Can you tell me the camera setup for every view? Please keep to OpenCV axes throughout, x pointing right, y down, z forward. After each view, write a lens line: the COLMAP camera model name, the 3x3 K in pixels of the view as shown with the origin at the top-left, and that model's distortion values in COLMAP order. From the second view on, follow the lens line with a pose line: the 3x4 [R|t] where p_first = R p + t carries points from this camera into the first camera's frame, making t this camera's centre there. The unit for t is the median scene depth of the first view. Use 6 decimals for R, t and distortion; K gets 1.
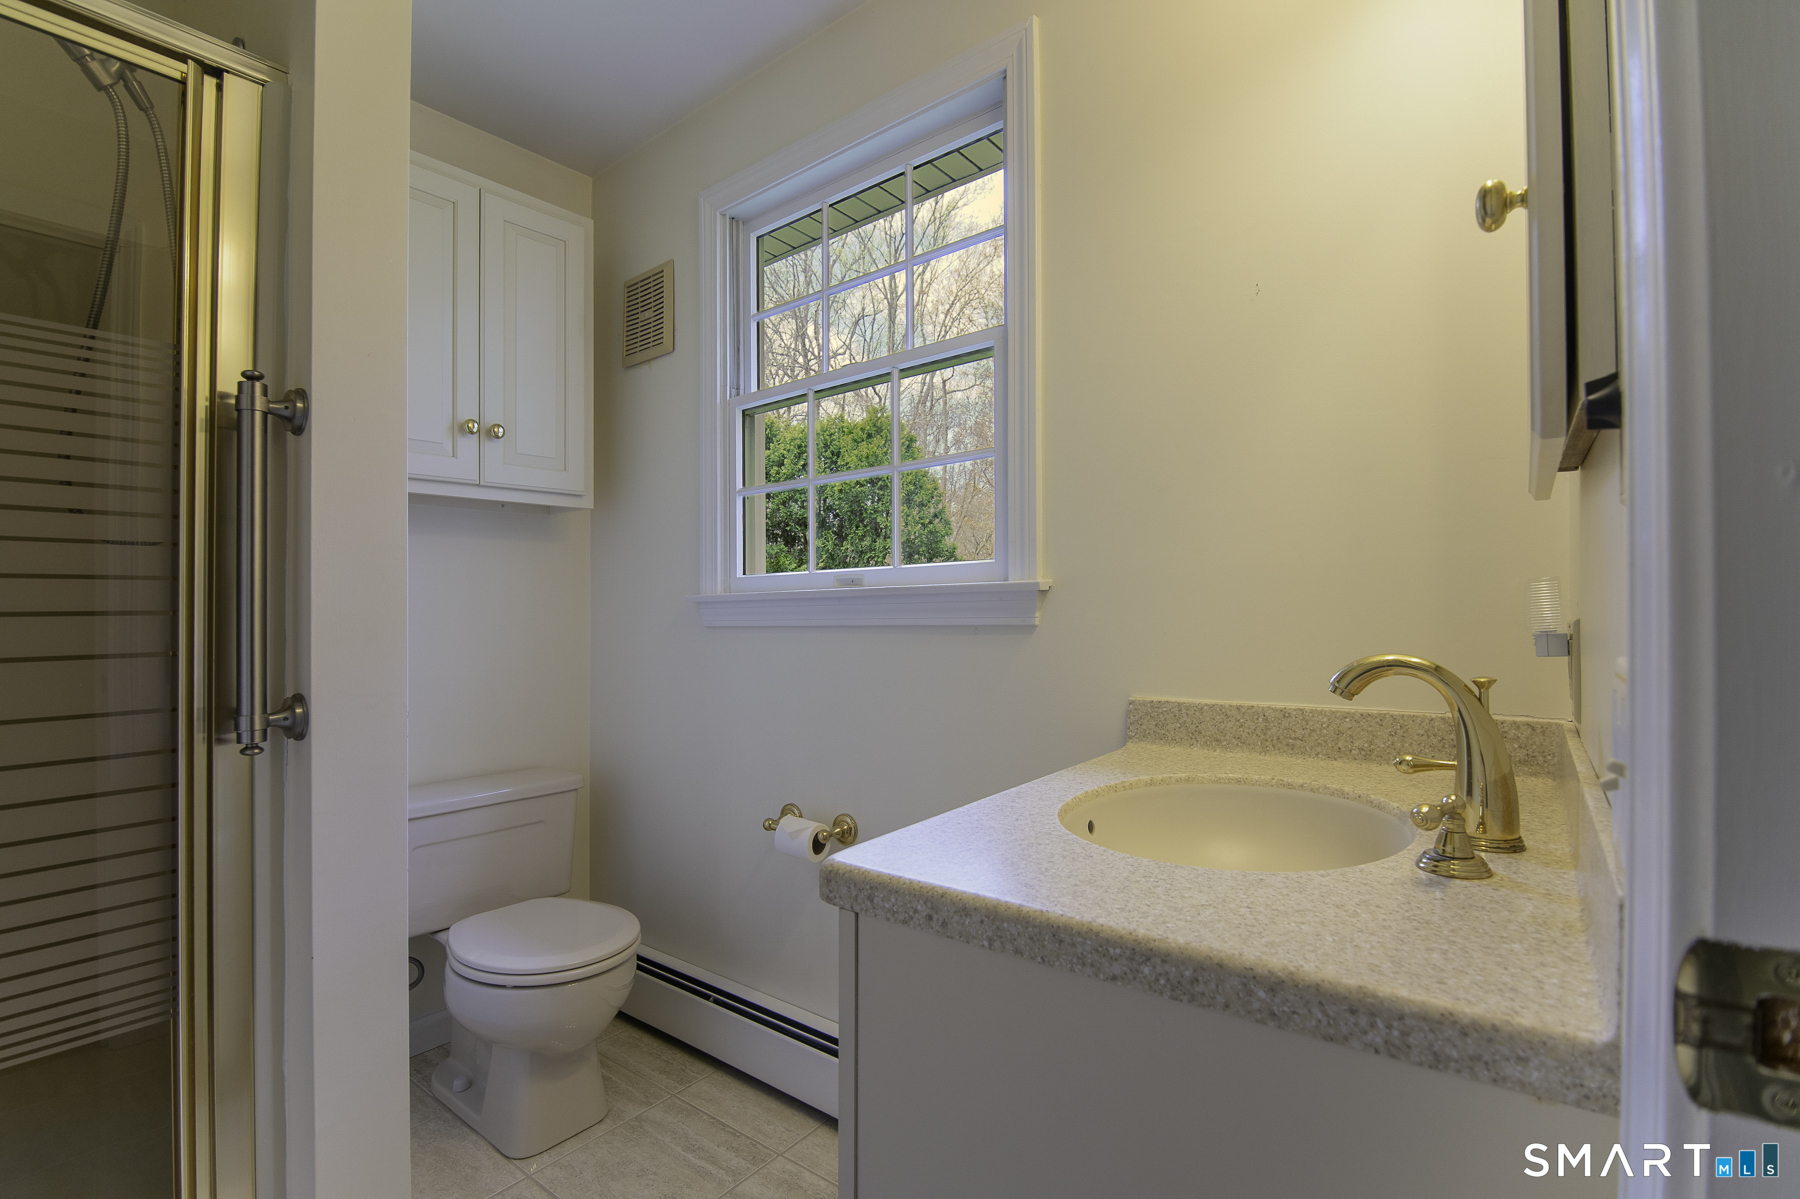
lens RADIAL K [[834.0, 0, 893.5], [0, 834.0, 584.4], [0, 0, 1]] dist [-0.000613, -0.012748]
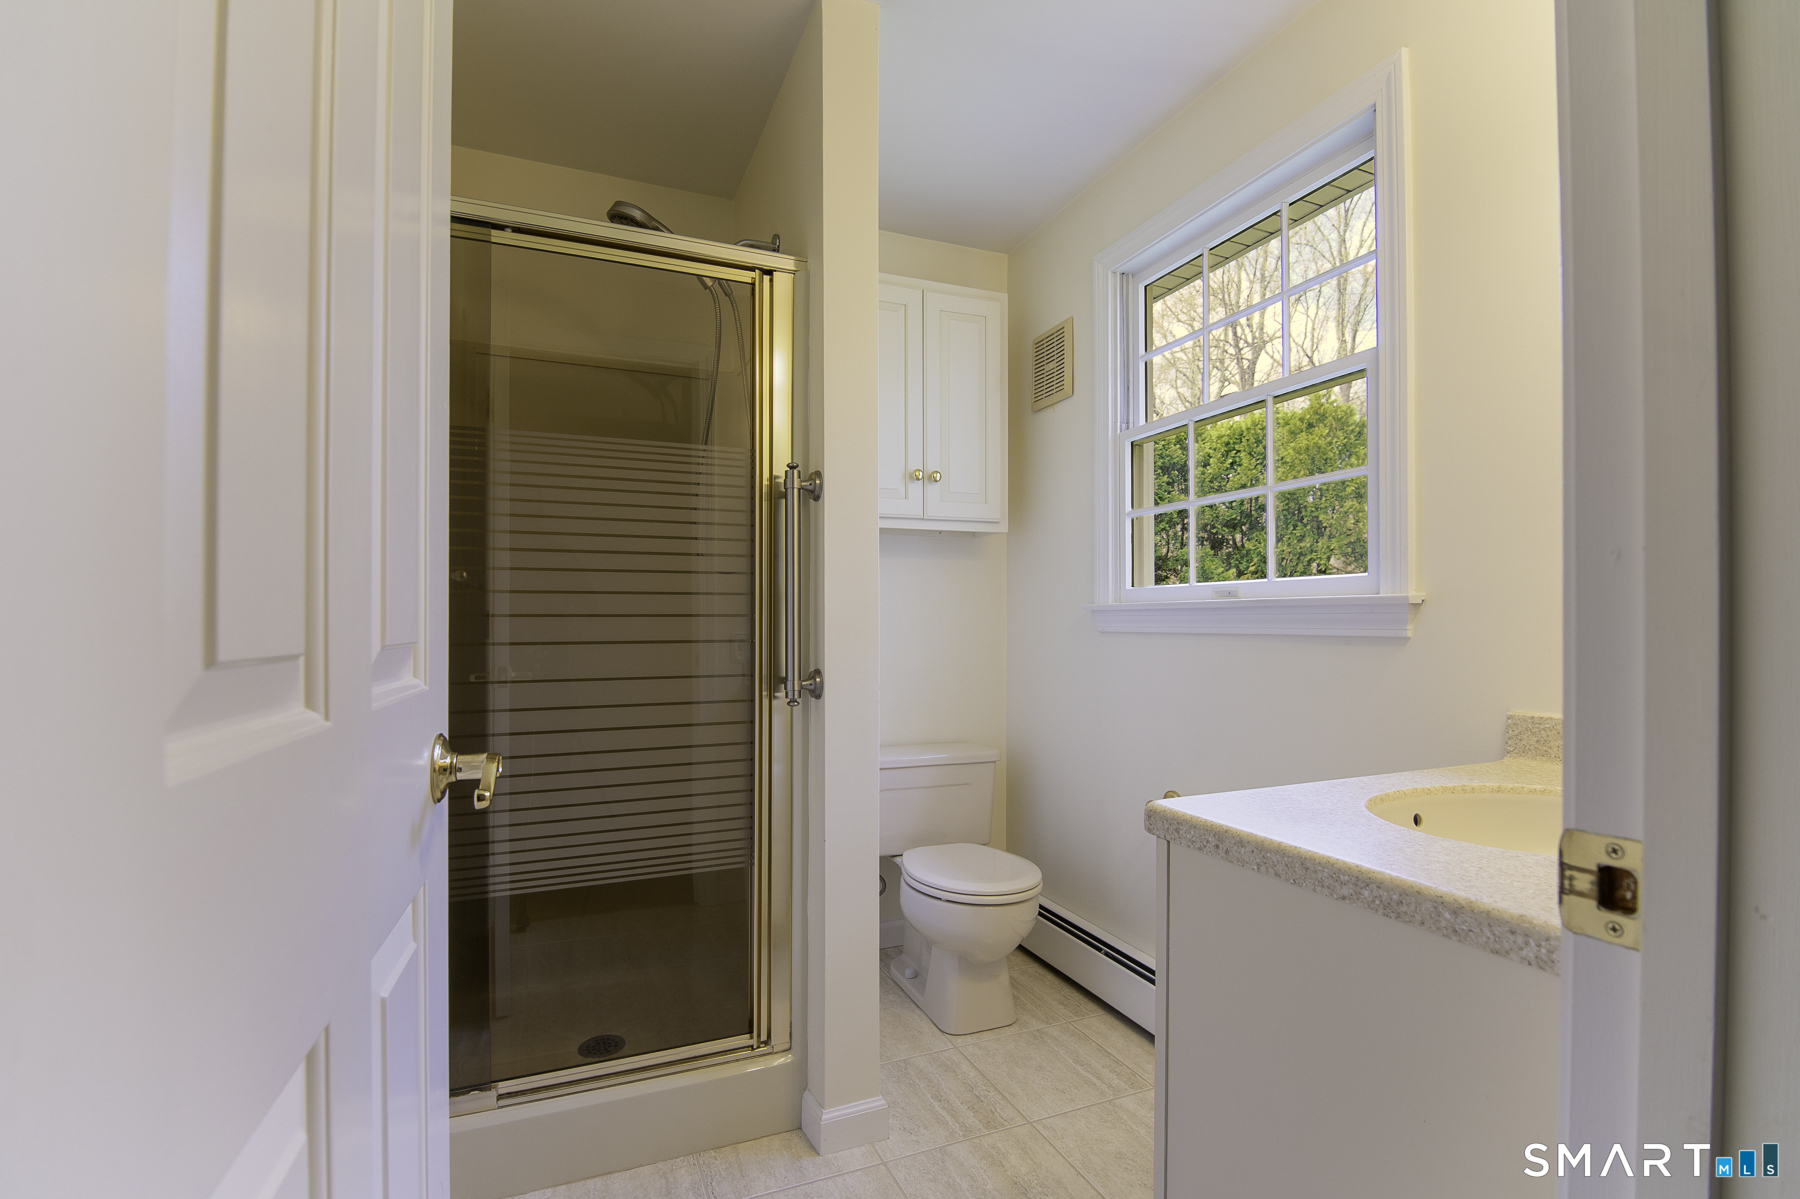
lens RADIAL K [[816.7, 0, 886.2], [0, 816.7, 604.2], [0, 0, 1]] dist [0.001025, -0.010964]
pose [[0.873824, 0.006485, -0.486198, 0.086645], [0.002086, 0.999852, 0.017085, -0.009284], [0.486237, -0.015943, 0.873681, -0.171917]]
